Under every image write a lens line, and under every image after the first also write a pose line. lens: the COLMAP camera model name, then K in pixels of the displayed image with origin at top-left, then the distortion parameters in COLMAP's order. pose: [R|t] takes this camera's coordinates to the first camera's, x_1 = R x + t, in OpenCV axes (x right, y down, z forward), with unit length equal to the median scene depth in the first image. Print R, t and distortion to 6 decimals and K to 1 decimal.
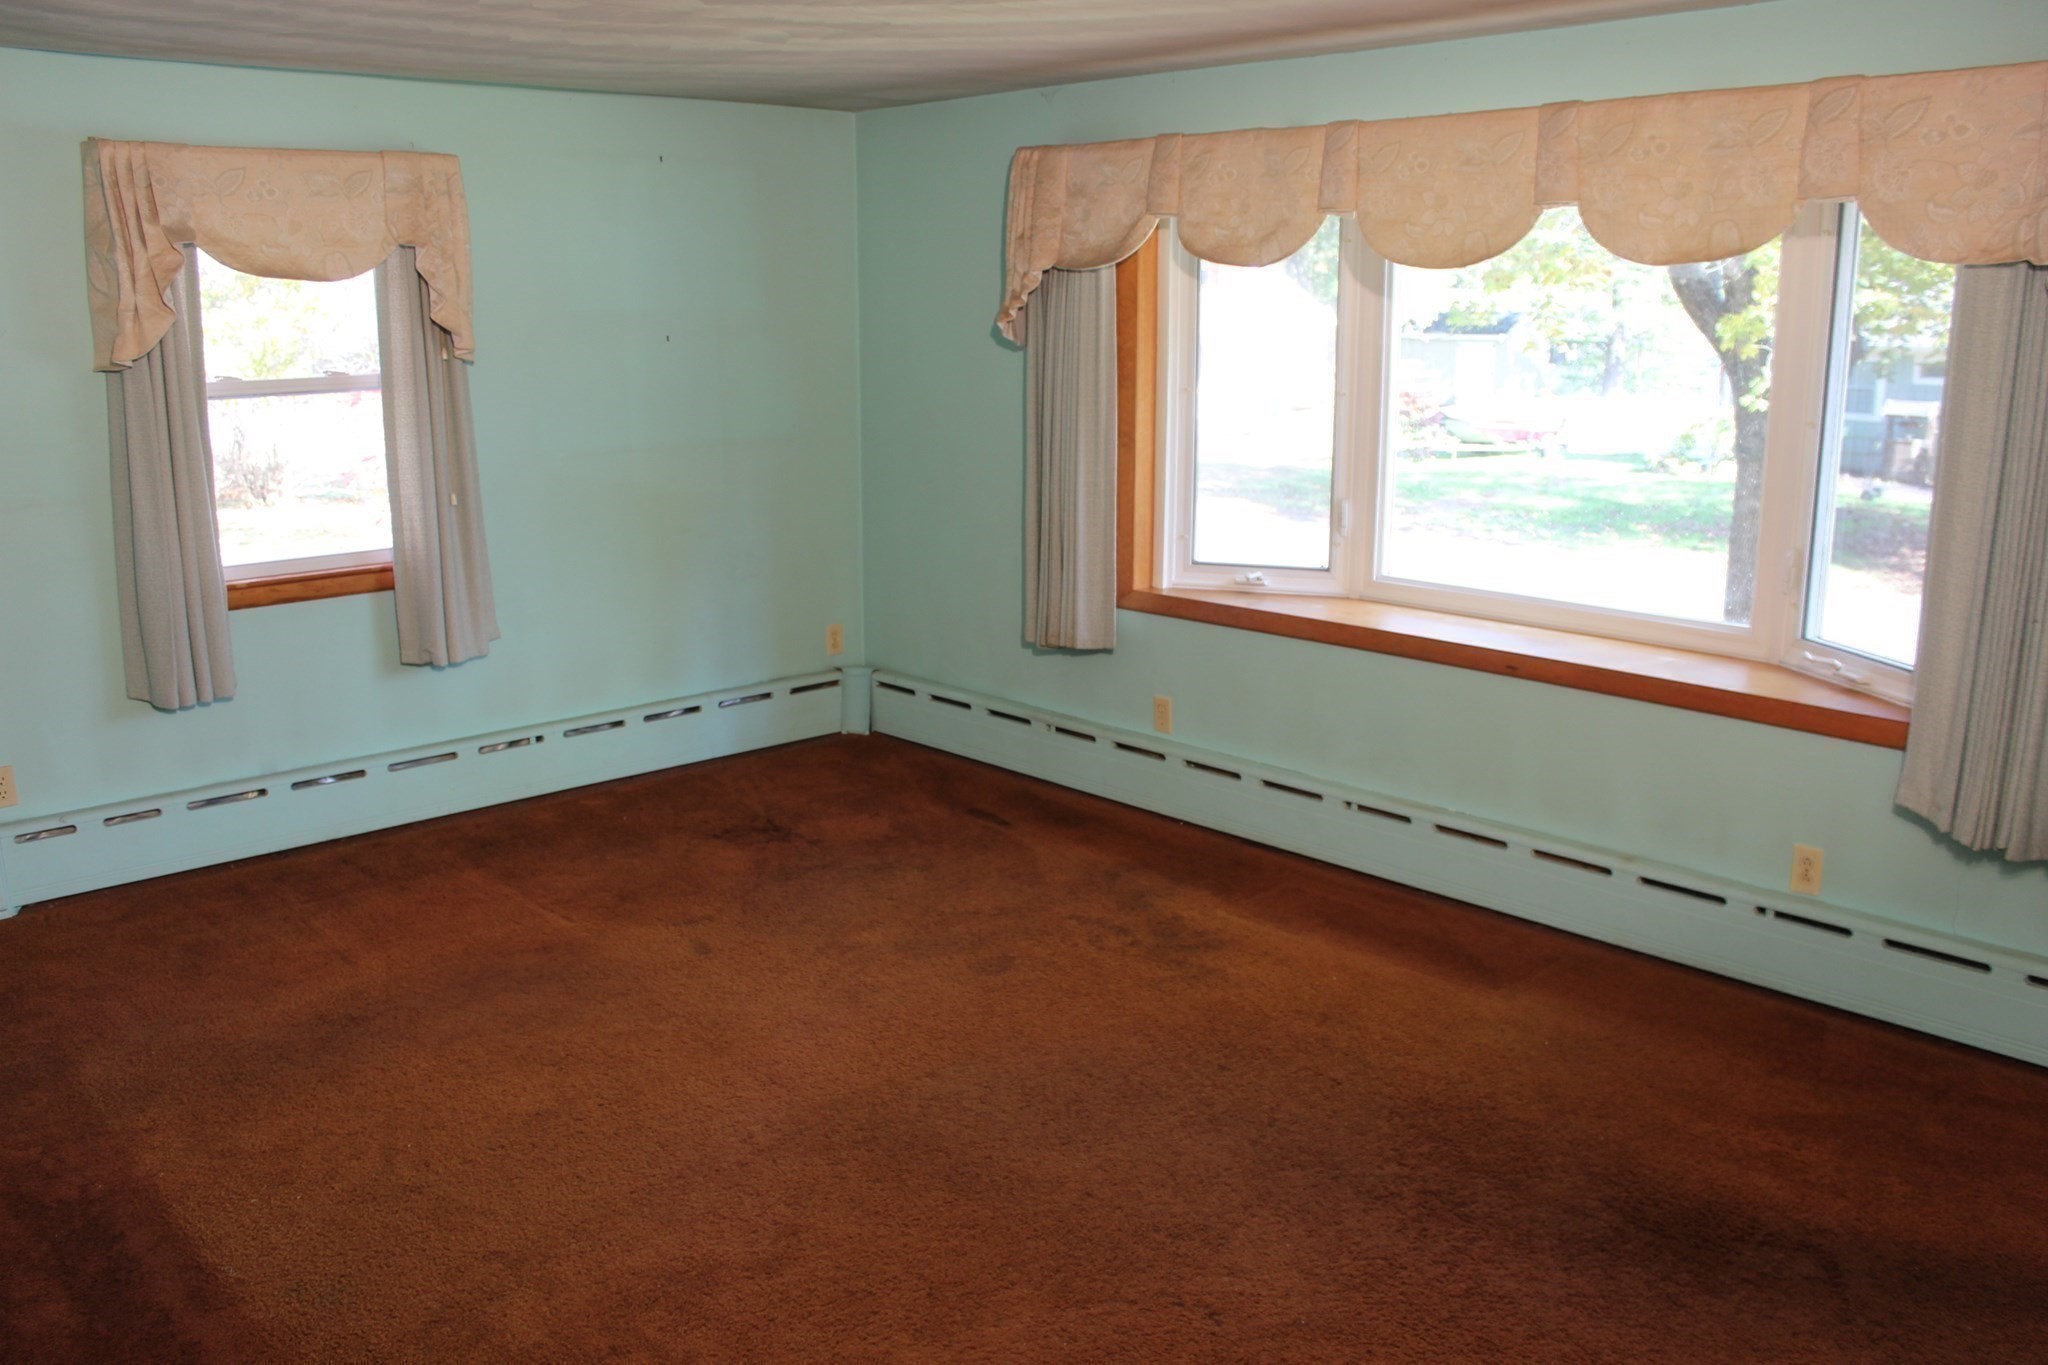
lens RADIAL K [[1699.3, 0, 1032.6], [0, 1699.3, 708.5], [0, 0, 1]] dist [-0.164306, 0.143841]
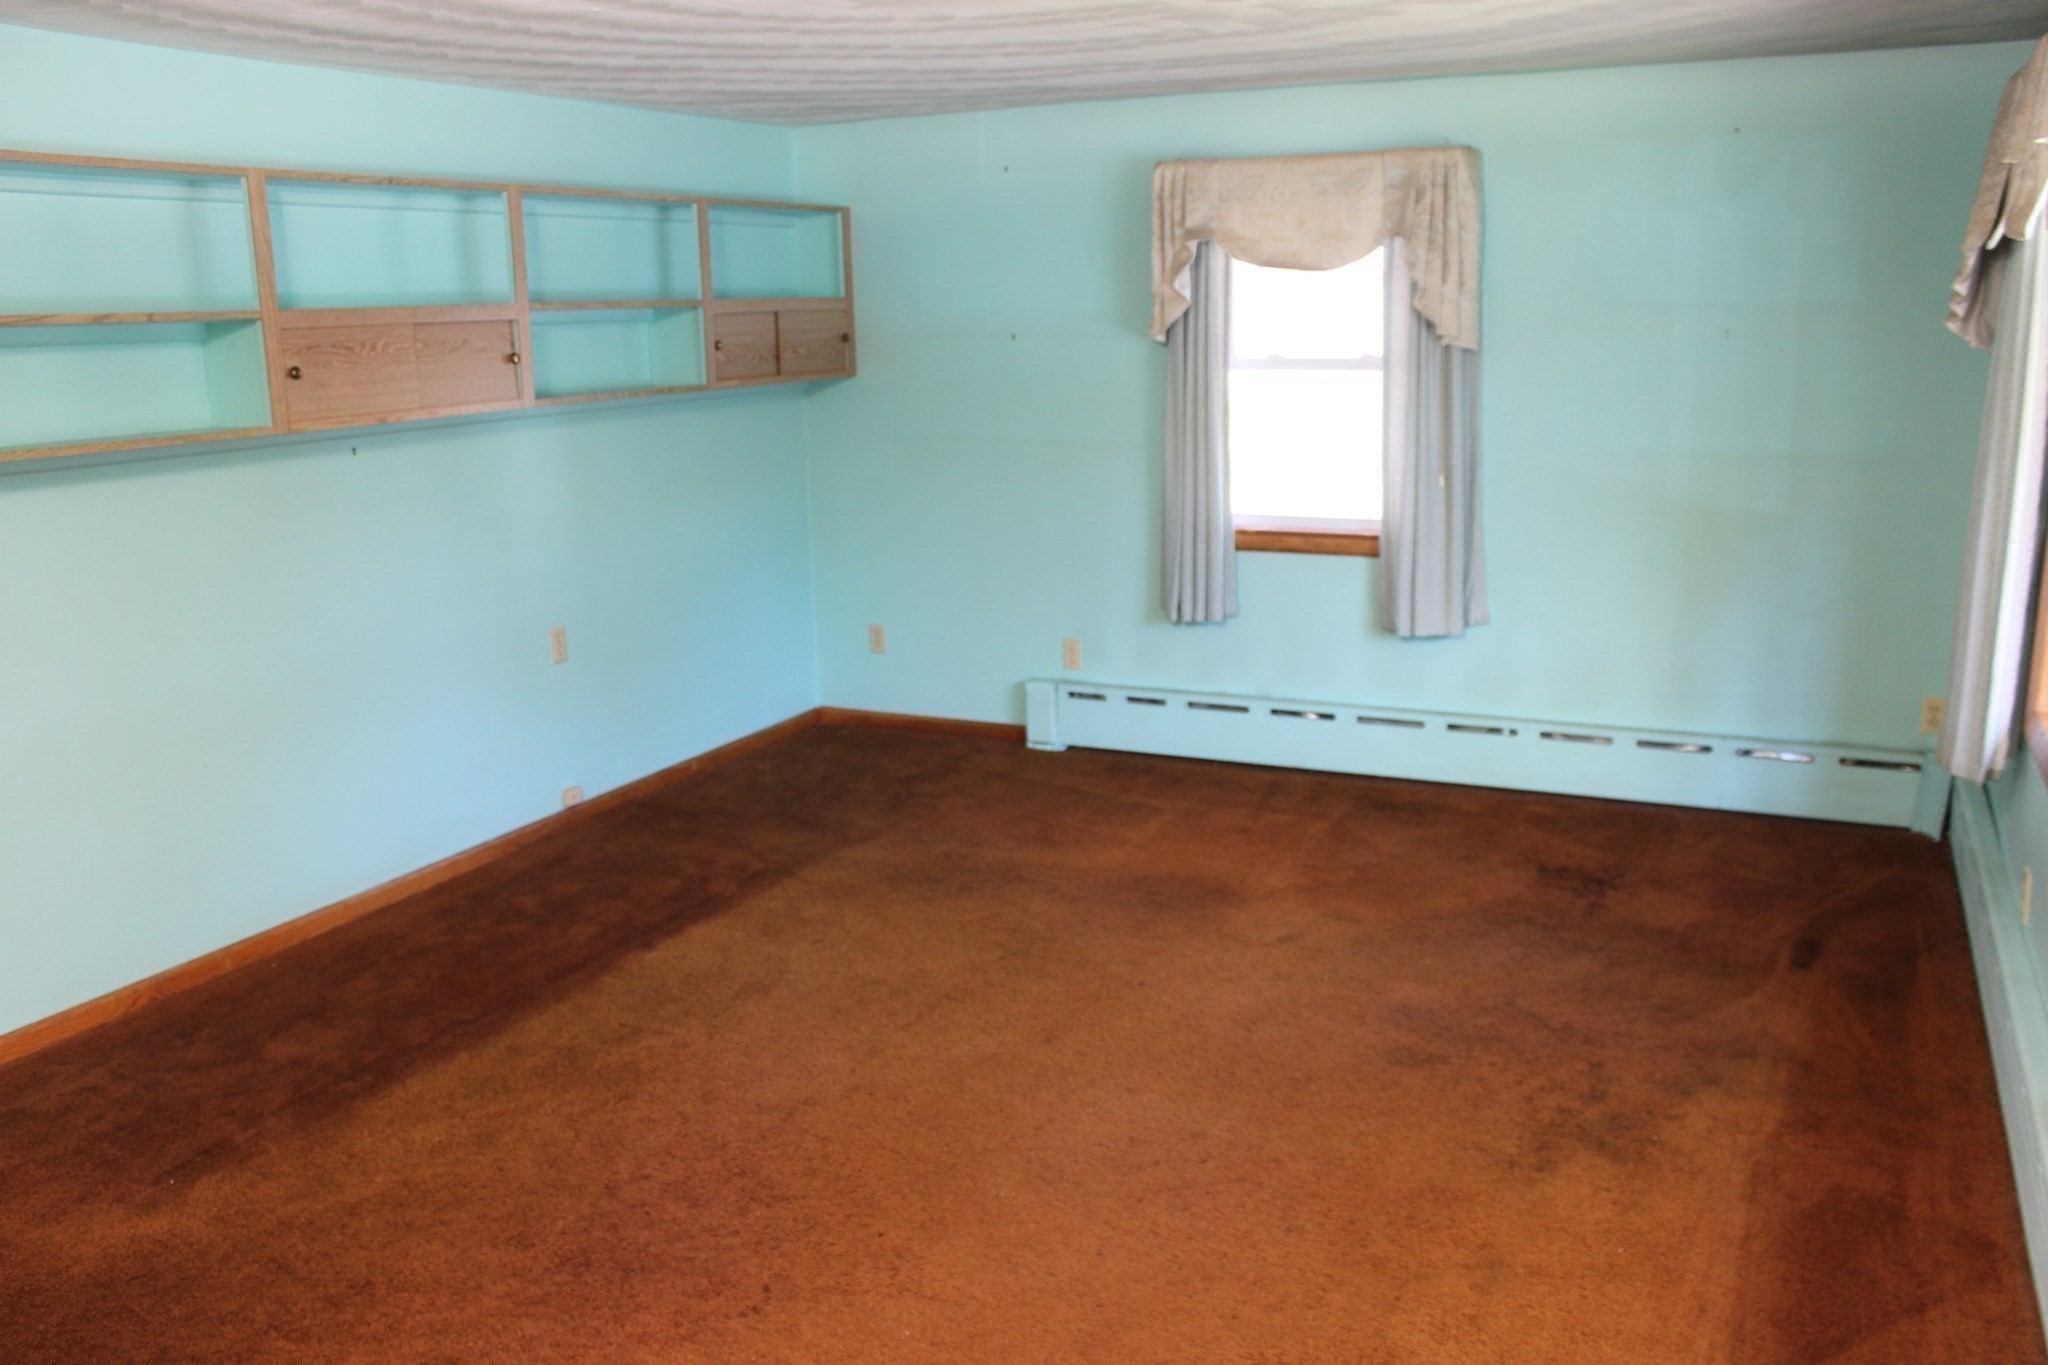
lens RADIAL K [[1699.3, 0, 1032.6], [0, 1699.3, 708.5], [0, 0, 1]] dist [-0.164306, 0.143841]
pose [[0.357378, 0.209967, -0.910052, 0.571629], [-0.195845, 0.969586, 0.146794, -0.097068], [0.913195, 0.125768, 0.387630, 0.403239]]
